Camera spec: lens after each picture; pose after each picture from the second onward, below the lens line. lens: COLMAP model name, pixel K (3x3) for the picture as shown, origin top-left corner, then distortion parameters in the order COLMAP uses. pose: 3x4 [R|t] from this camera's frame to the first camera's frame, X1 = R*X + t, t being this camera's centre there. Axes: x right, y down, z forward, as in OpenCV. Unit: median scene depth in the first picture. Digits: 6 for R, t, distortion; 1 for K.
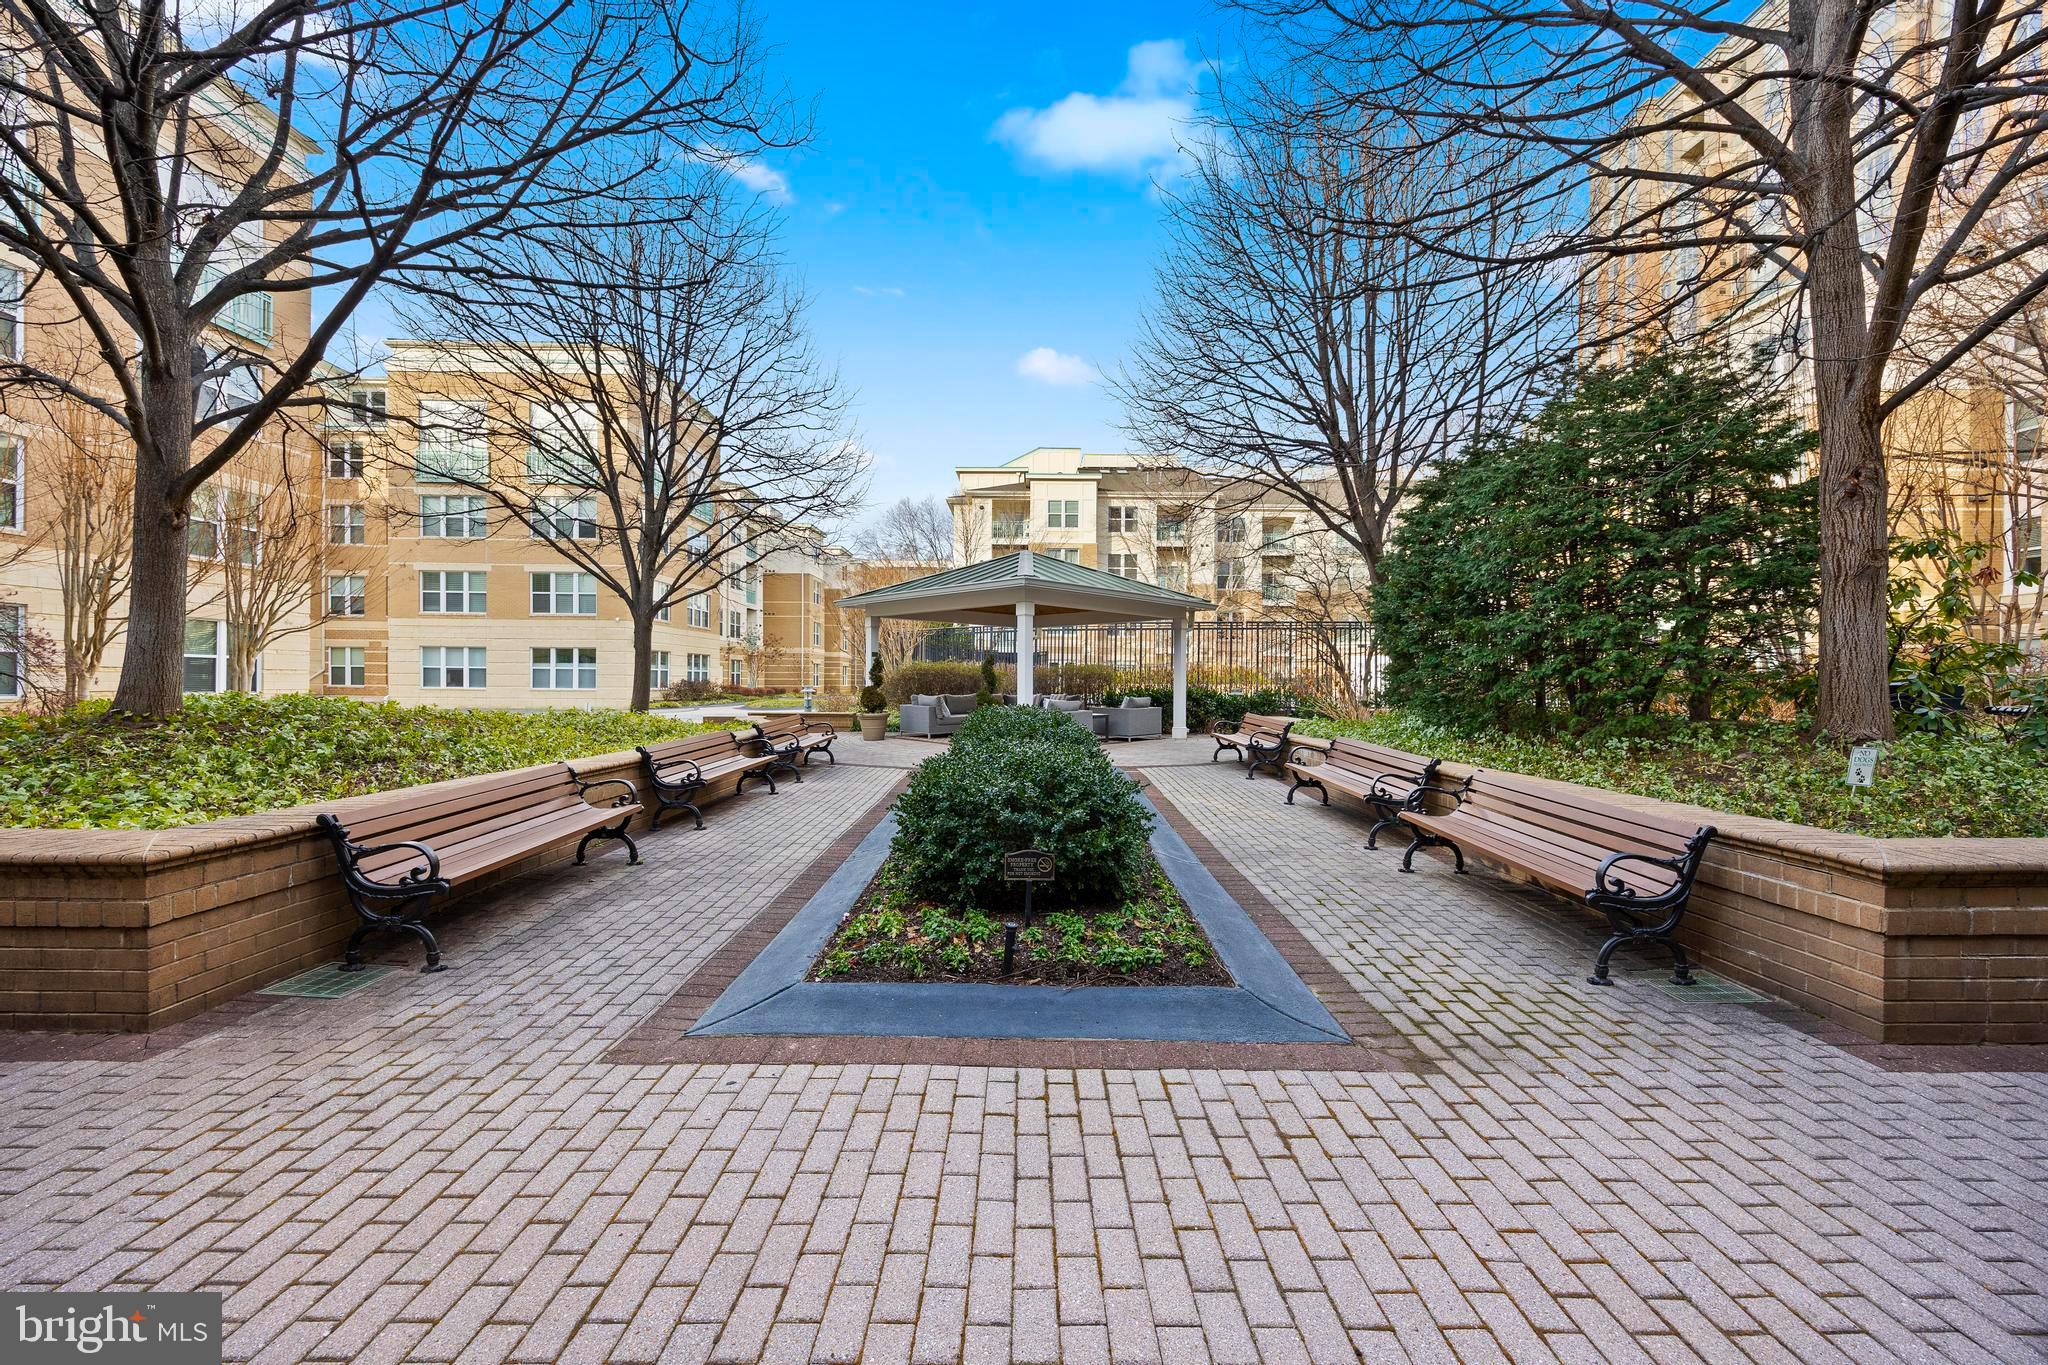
lens RADIAL K [[782.3, 0, 1032.8], [0, 782.3, 682.8], [0, 0, 1]] dist [0.000258, -0.000988]
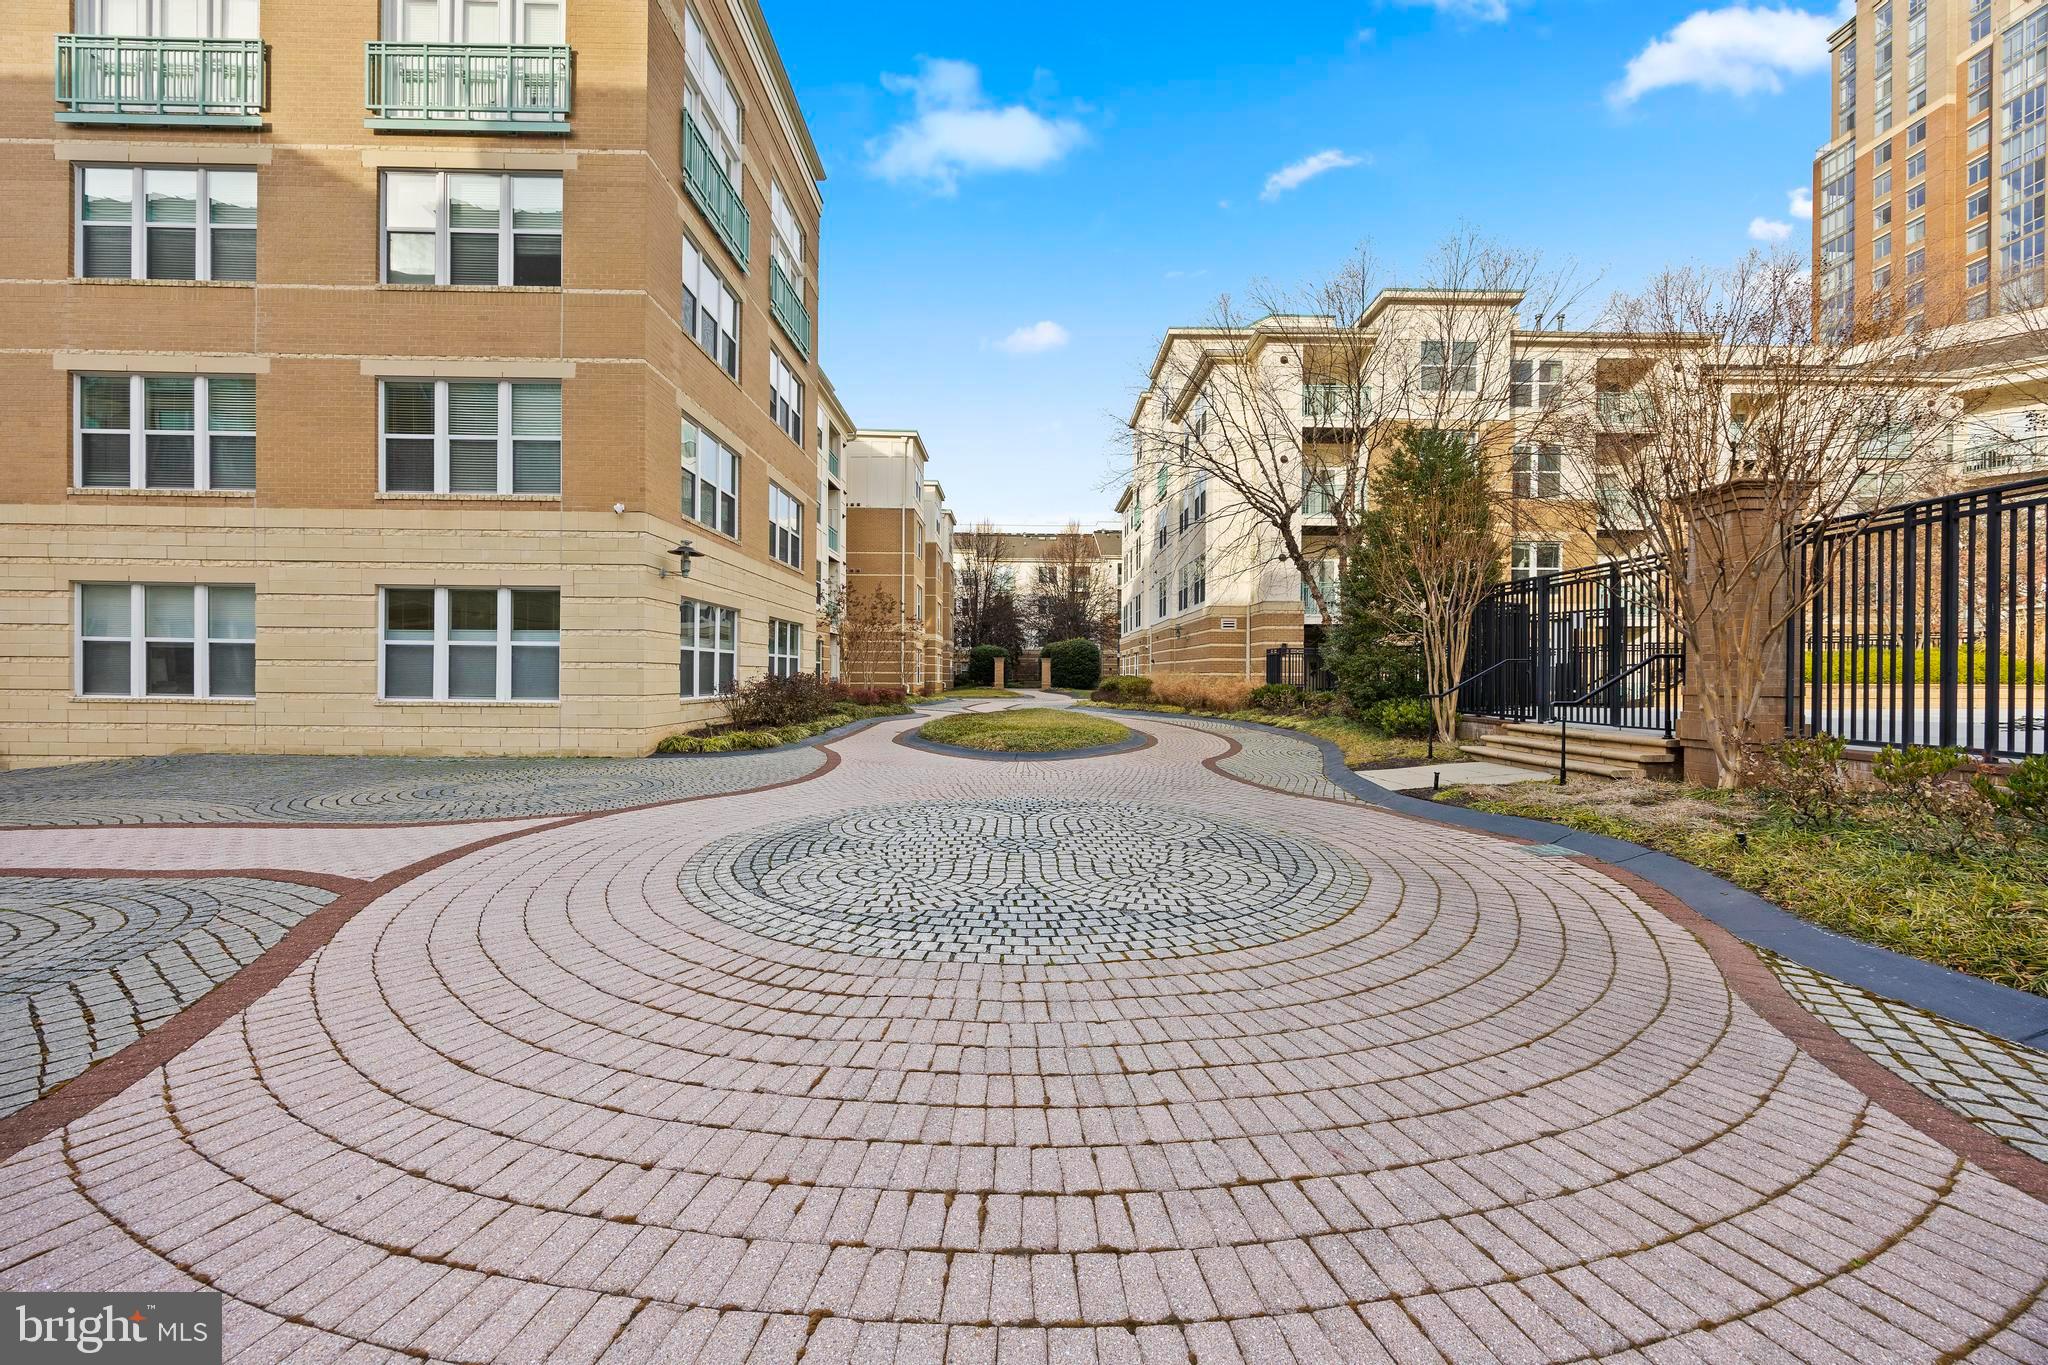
lens RADIAL K [[782.3, 0, 1026.5], [0, 782.3, 678.4], [0, 0, 1]] dist [0.000258, -0.000988]
pose [[0.999970, 0.000277, -0.007751, -0.338072], [-0.000236, 0.999986, 0.005317, -0.004546], [0.007753, -0.005315, 0.999956, 0.637359]]
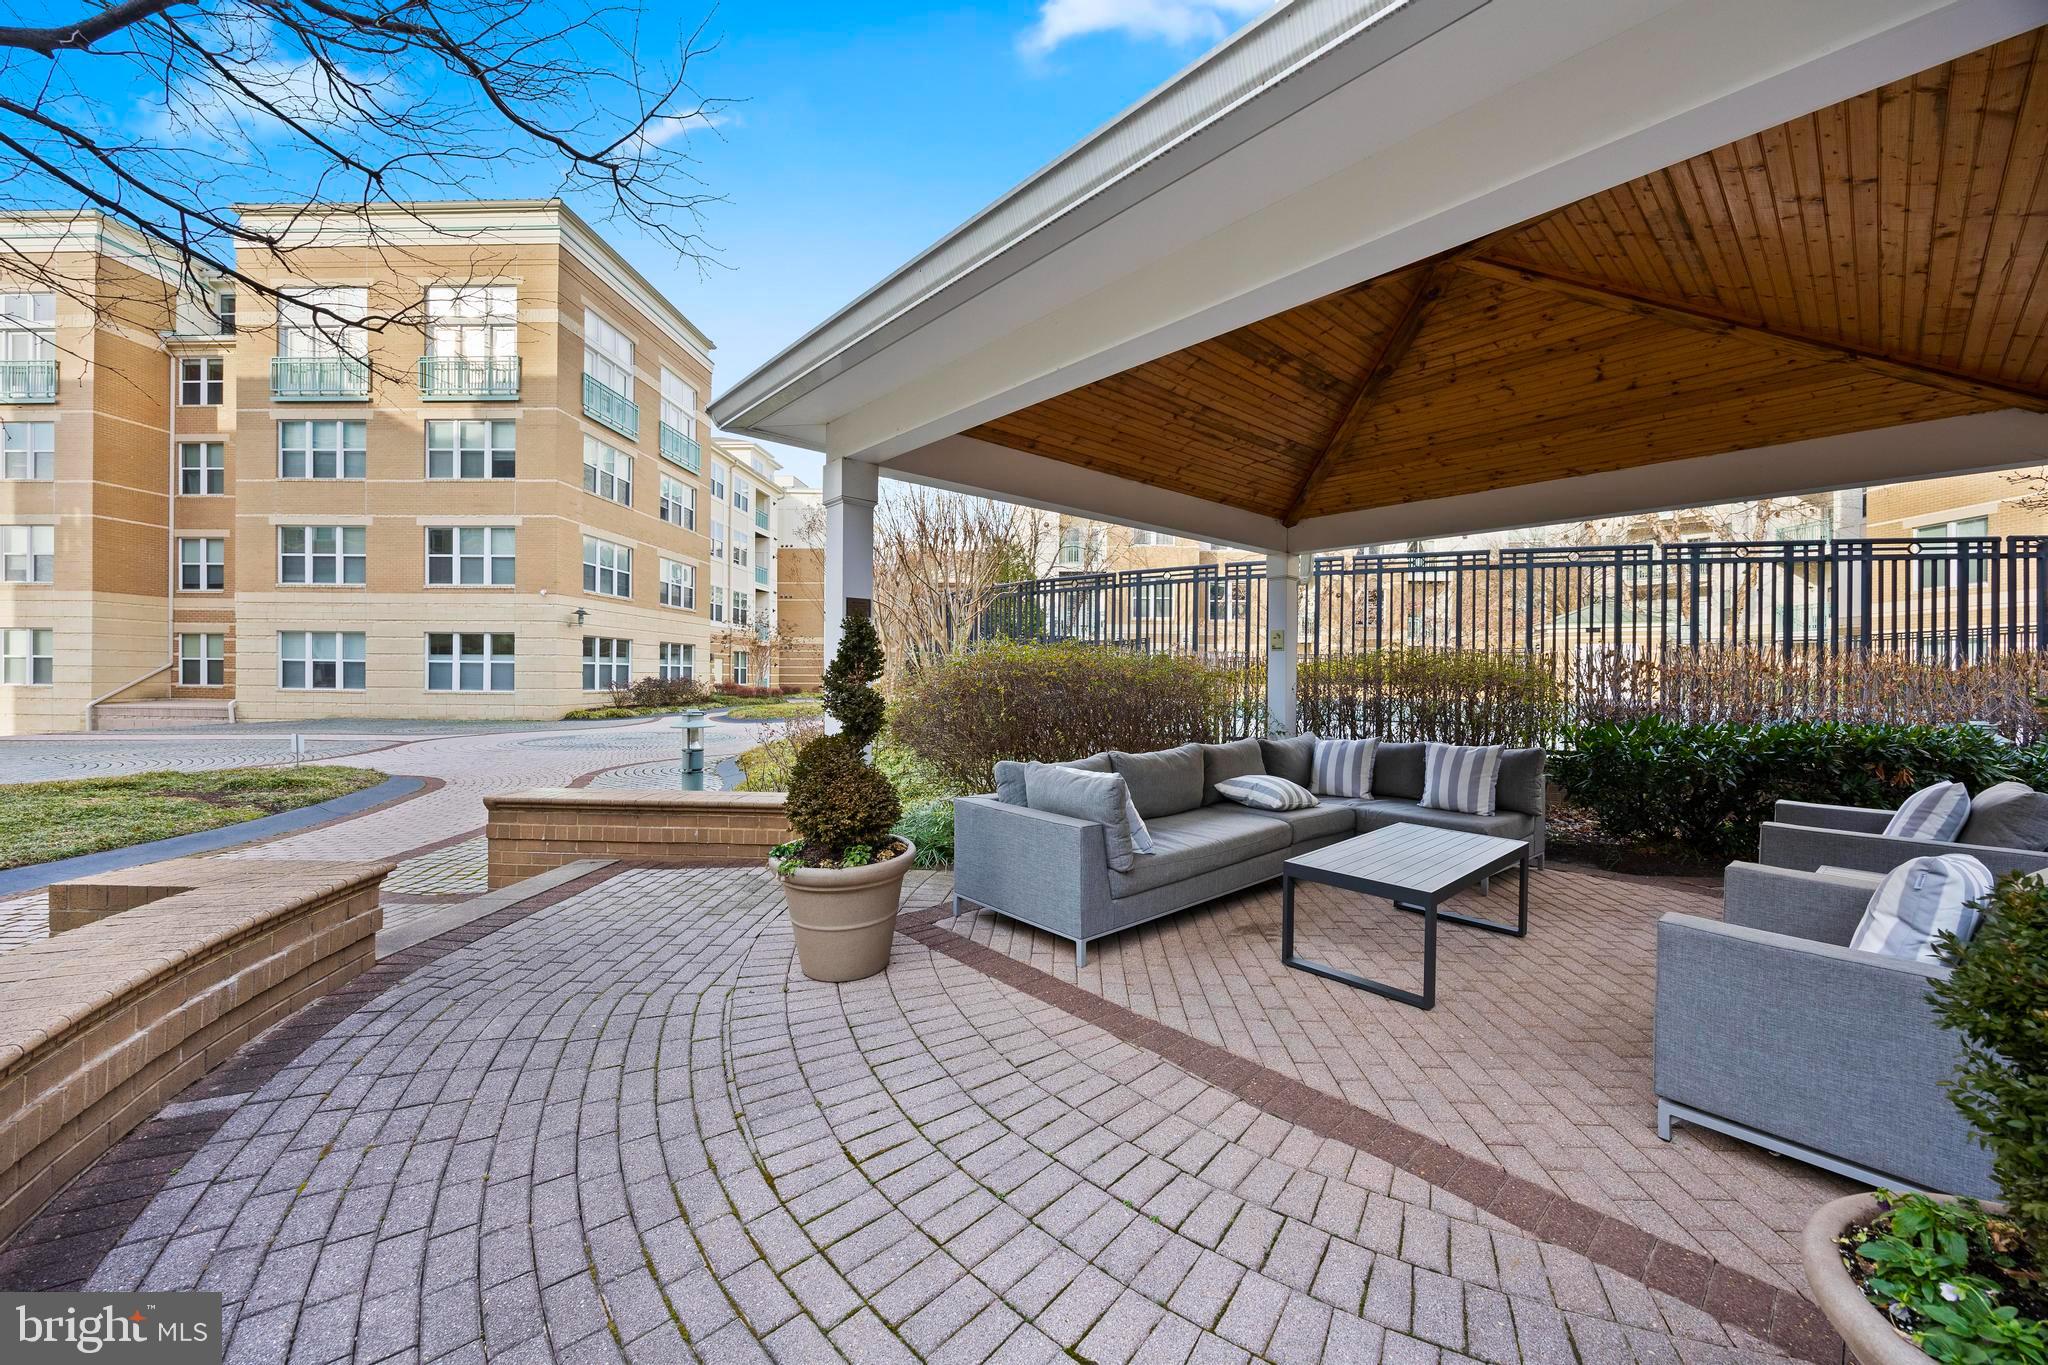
lens RADIAL K [[782.3, 0, 1019.5], [0, 782.3, 682.5], [0, 0, 1]] dist [0.000258, -0.000988]
pose [[0.997812, 0.001709, -0.066088, -0.058219], [-0.001288, 0.999979, 0.006416, -0.005286], [0.066097, -0.006317, 0.997793, 0.327116]]
